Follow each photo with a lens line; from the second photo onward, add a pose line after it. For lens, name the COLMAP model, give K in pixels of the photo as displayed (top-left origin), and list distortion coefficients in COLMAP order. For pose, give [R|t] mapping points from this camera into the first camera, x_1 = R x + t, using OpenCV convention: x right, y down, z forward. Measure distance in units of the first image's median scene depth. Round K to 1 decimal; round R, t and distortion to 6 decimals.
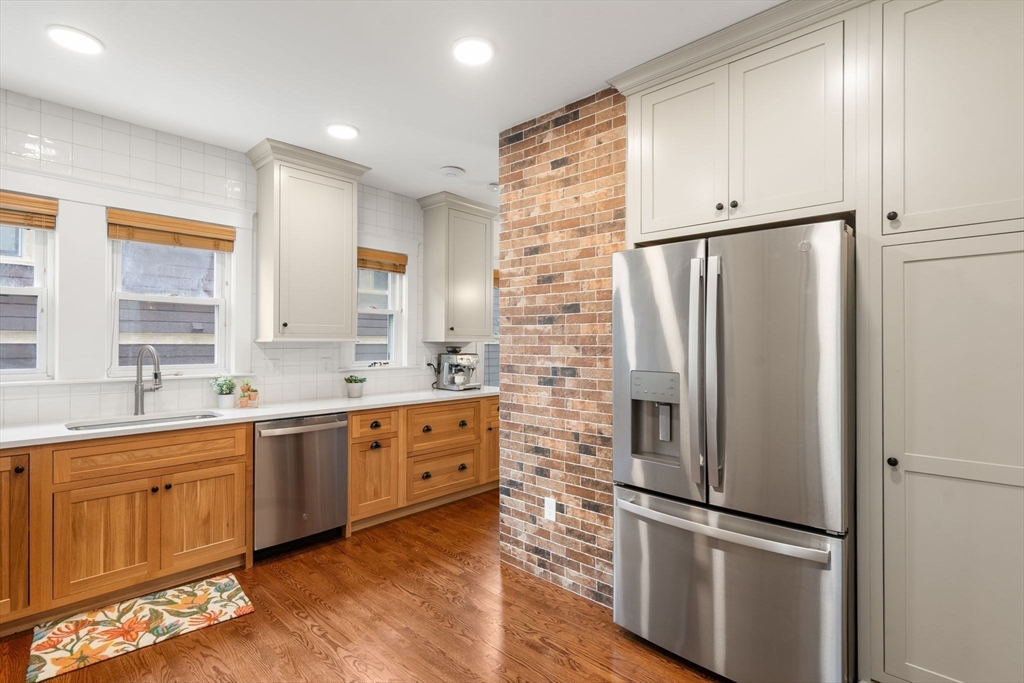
lens RADIAL K [[484.9, 0, 513.1], [0, 484.9, 341.8], [0, 0, 1]] dist [0.001489, -0.001226]
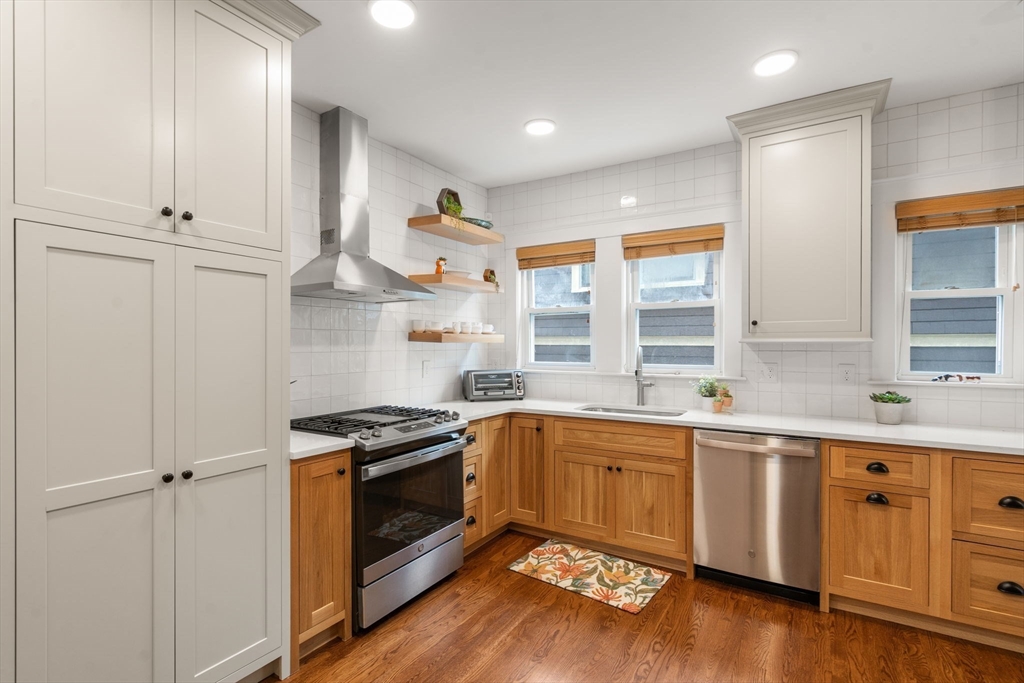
lens RADIAL K [[484.9, 0, 514.1], [0, 484.9, 348.0], [0, 0, 1]] dist [0.001489, -0.001226]
pose [[0.197192, 0.004880, -0.980353, 0.324718], [0.002392, 0.999982, 0.005459, 0.003547], [0.980362, -0.003421, 0.197177, 0.469842]]
